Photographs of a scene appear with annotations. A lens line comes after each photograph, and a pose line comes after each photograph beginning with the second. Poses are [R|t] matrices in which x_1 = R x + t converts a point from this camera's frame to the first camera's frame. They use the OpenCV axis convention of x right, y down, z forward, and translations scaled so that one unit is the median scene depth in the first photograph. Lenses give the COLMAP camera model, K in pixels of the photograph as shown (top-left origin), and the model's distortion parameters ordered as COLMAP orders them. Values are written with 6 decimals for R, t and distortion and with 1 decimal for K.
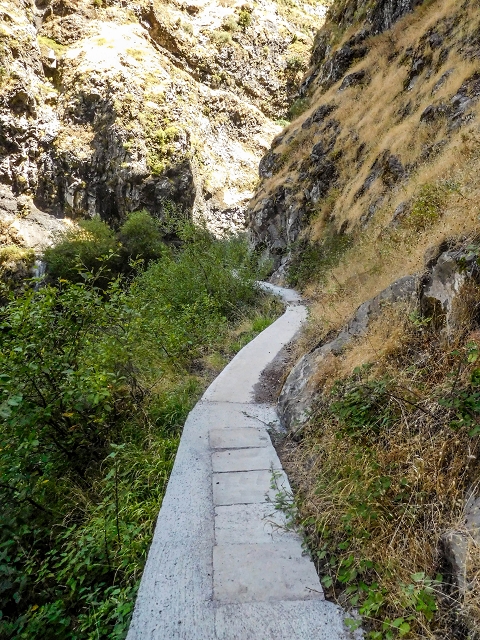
lens RADIAL K [[490.5, 0, 238.9], [0, 490.5, 321.5], [0, 0, 1]] dist [-0.005822, -0.001398]
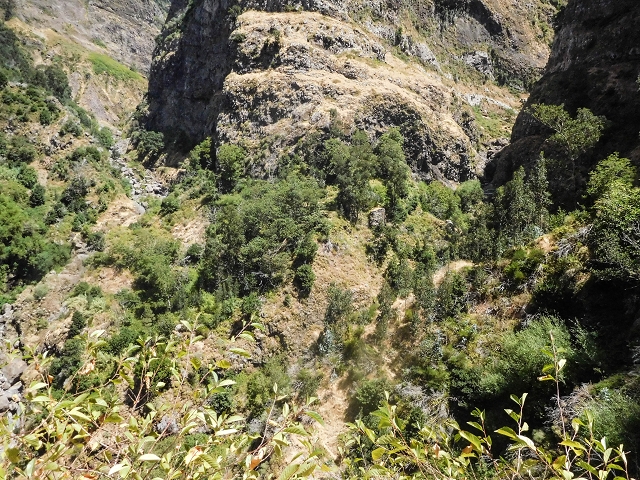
lens RADIAL K [[490.5, 0, 321.9], [0, 490.5, 244.0], [0, 0, 1]] dist [-0.005822, -0.001398]
pose [[0.960395, -0.004035, 0.278613, -1.996371], [0.007202, 0.999921, -0.010343, 0.230285], [-0.278549, 0.011939, 0.960348, -1.815198]]
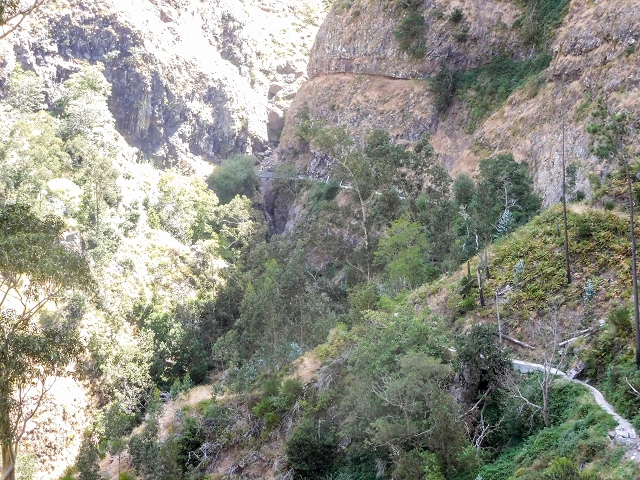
lens RADIAL K [[1061.1, 0, 329.8], [0, 1061.1, 235.8], [0, 0, 1]] dist [-0.001850, 0.000000]
pose [[0.800347, -0.040706, 0.598154, -2.174611], [0.037903, 0.999132, 0.017280, 0.027155], [-0.598338, 0.008842, 0.801195, -2.229141]]
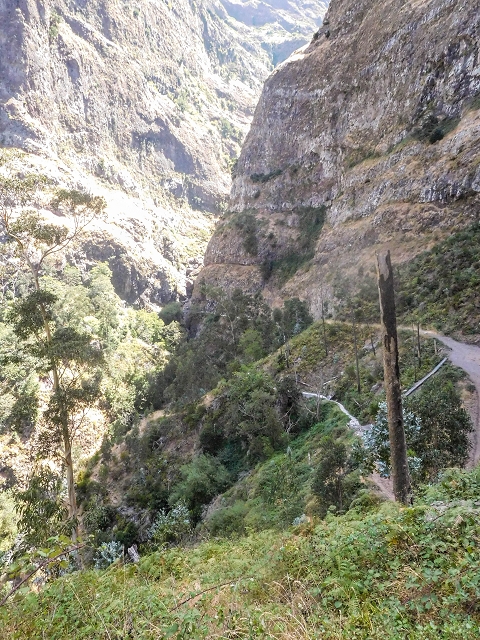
lens RADIAL K [[490.5, 0, 244.5], [0, 490.5, 320.9], [0, 0, 1]] dist [-0.005822, -0.001398]
pose [[0.763224, -0.047457, 0.644389, -2.176986], [0.073733, 0.997181, -0.013891, 0.027202], [-0.641914, 0.058114, 0.764571, -2.235446]]
